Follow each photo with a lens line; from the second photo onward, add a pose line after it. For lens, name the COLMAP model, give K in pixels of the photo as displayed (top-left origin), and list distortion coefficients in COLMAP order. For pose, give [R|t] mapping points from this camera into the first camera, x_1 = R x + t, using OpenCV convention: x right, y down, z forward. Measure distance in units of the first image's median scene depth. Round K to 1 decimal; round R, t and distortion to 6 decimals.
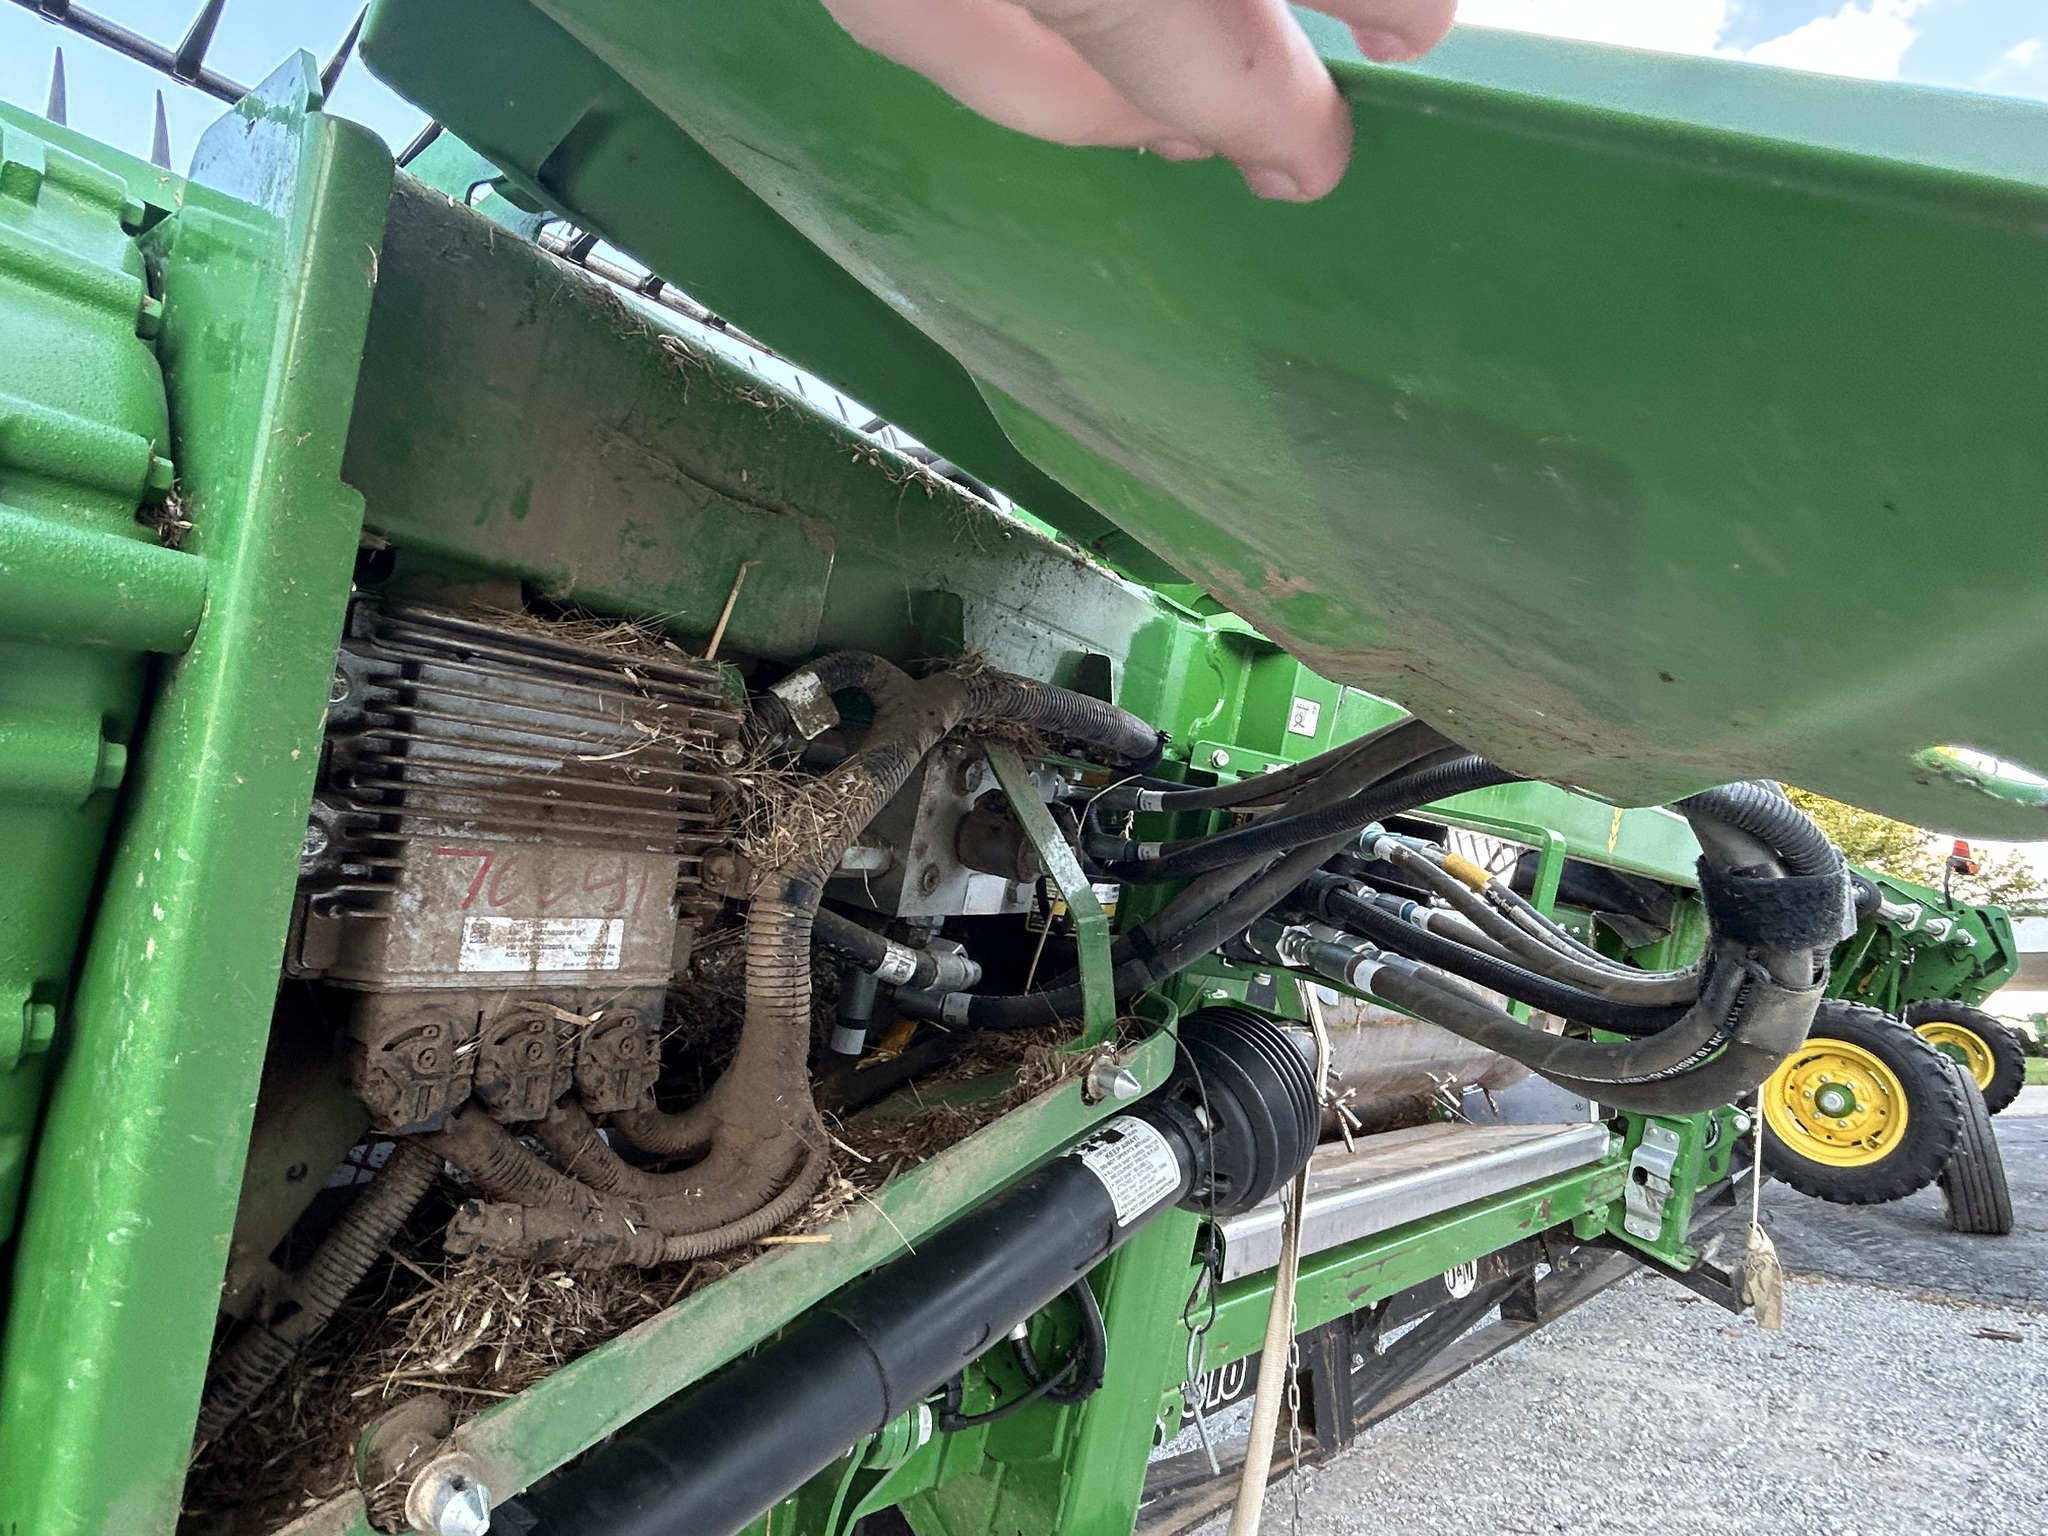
lens RADIAL K [[1199.4, 0, 1011.5], [0, 1199.4, 755.2], [0, 0, 1]] dist [-0.011725, 0.010557]
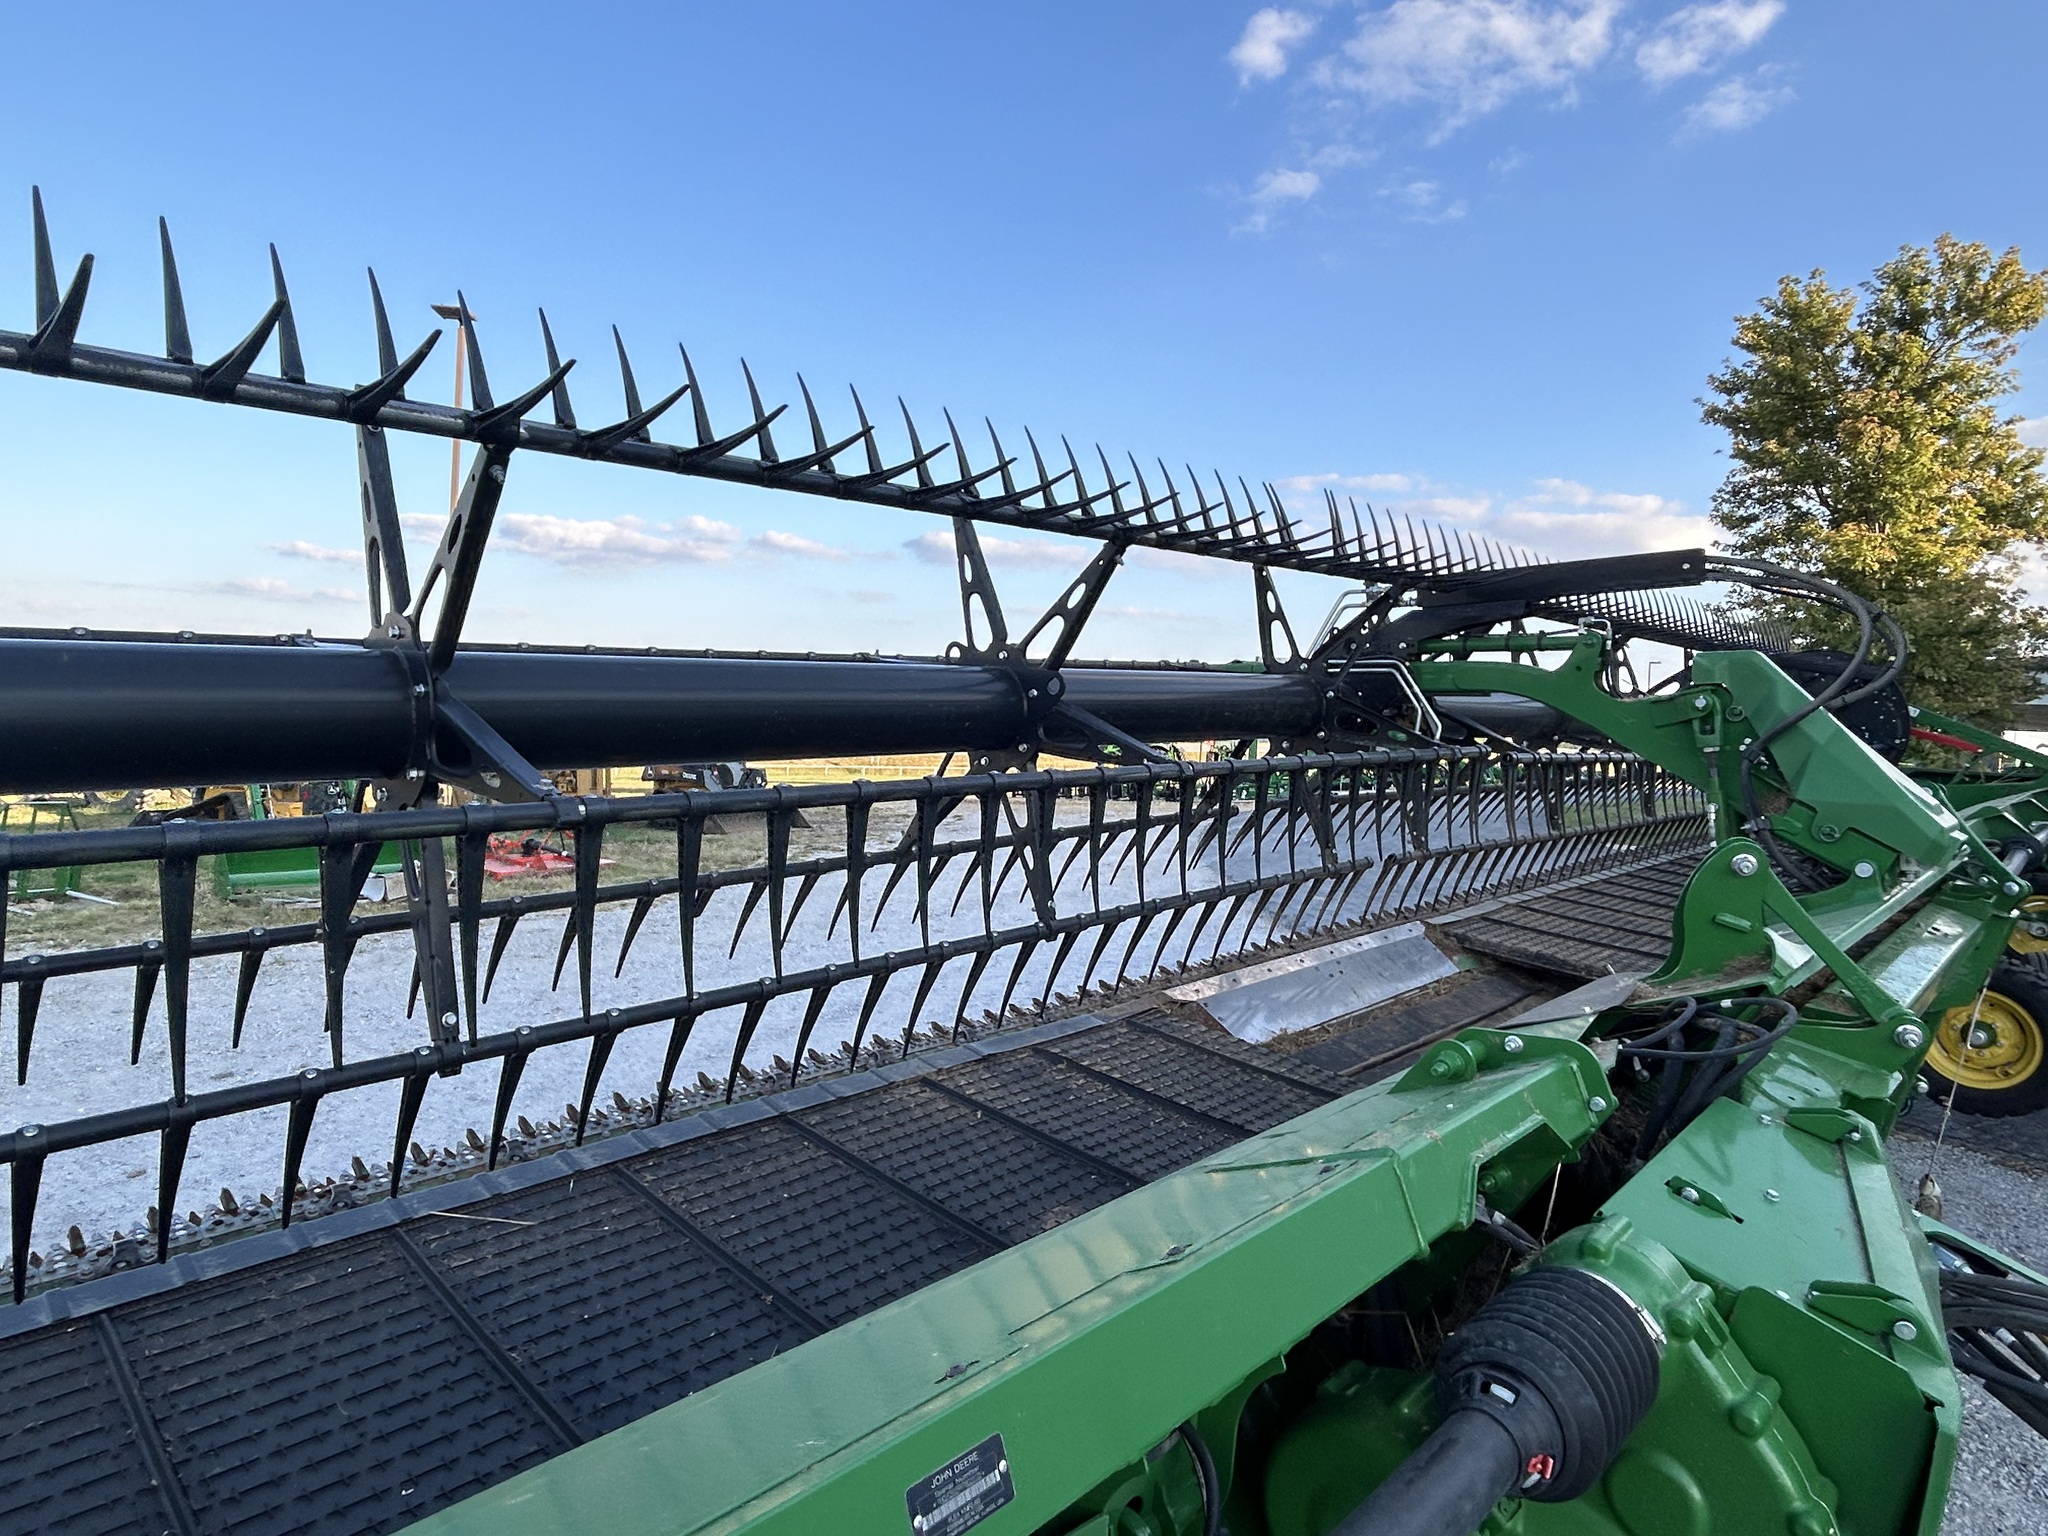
lens RADIAL K [[1199.4, 0, 1003.8], [0, 1199.4, 739.1], [0, 0, 1]] dist [-0.011725, 0.010557]
pose [[0.998969, 0.030759, -0.033390, -0.368336], [-0.021911, 0.970825, 0.238787, -0.366702], [0.039760, -0.237809, 0.970498, -0.209689]]
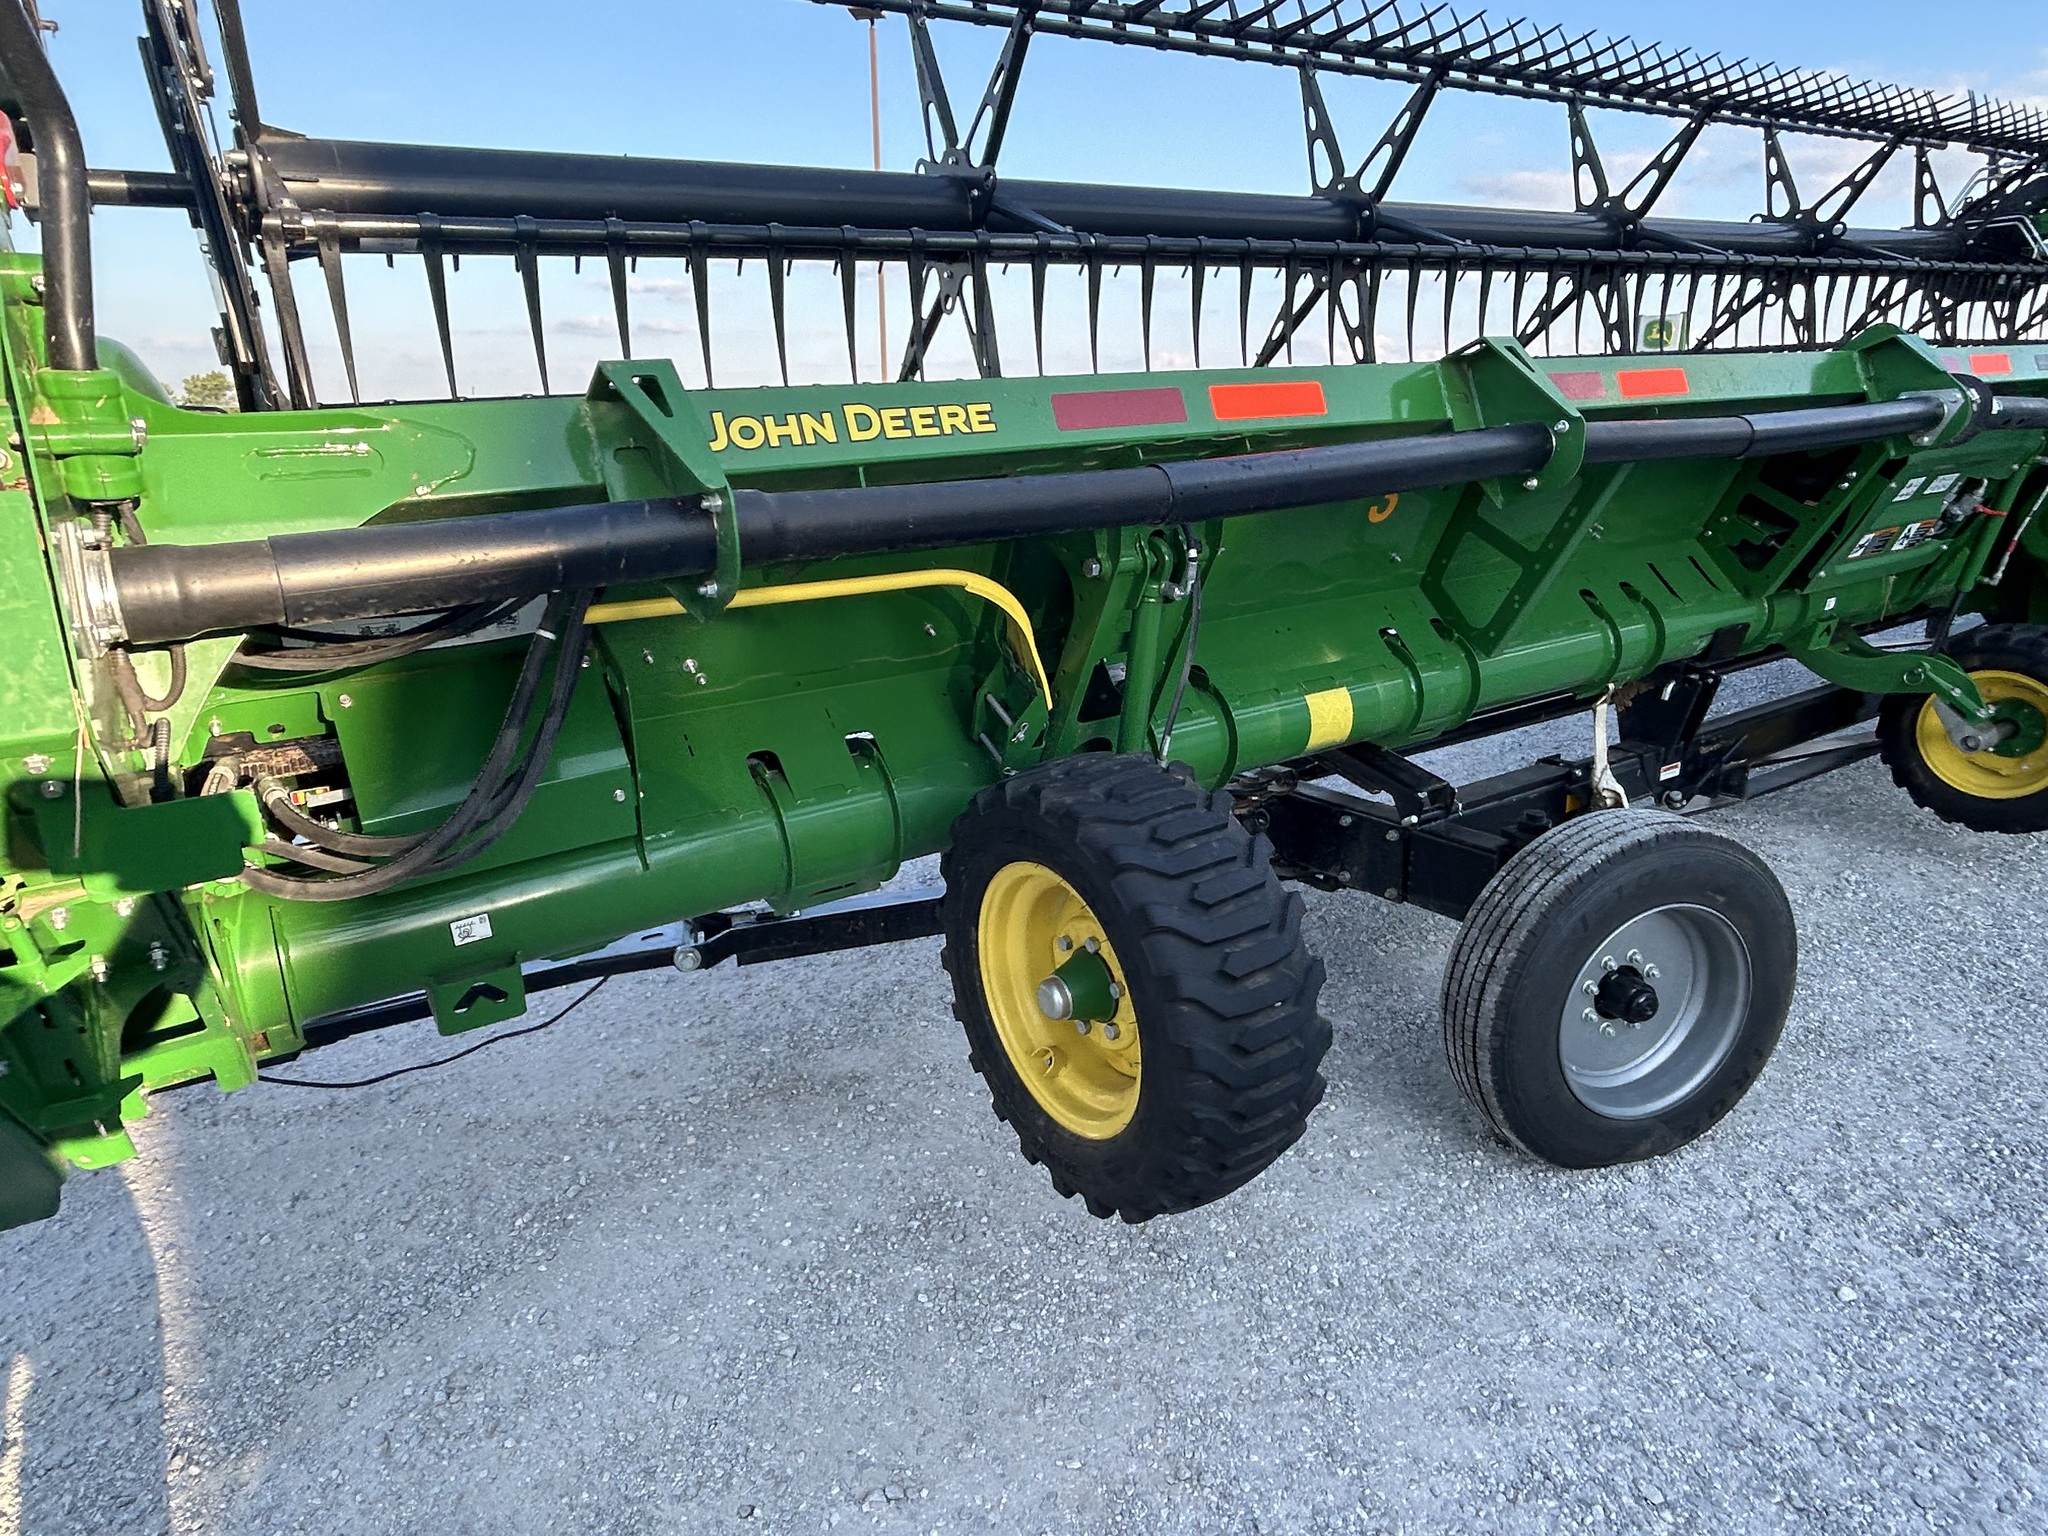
lens RADIAL K [[1199.4, 0, 1012.1], [0, 1199.4, 764.6], [0, 0, 1]] dist [-0.011725, 0.010557]
pose [[0.962073, 0.053501, -0.267496, -0.948229], [0.083451, 0.875849, 0.475315, -0.417104], [0.259716, -0.479611, 0.838165, -1.281792]]
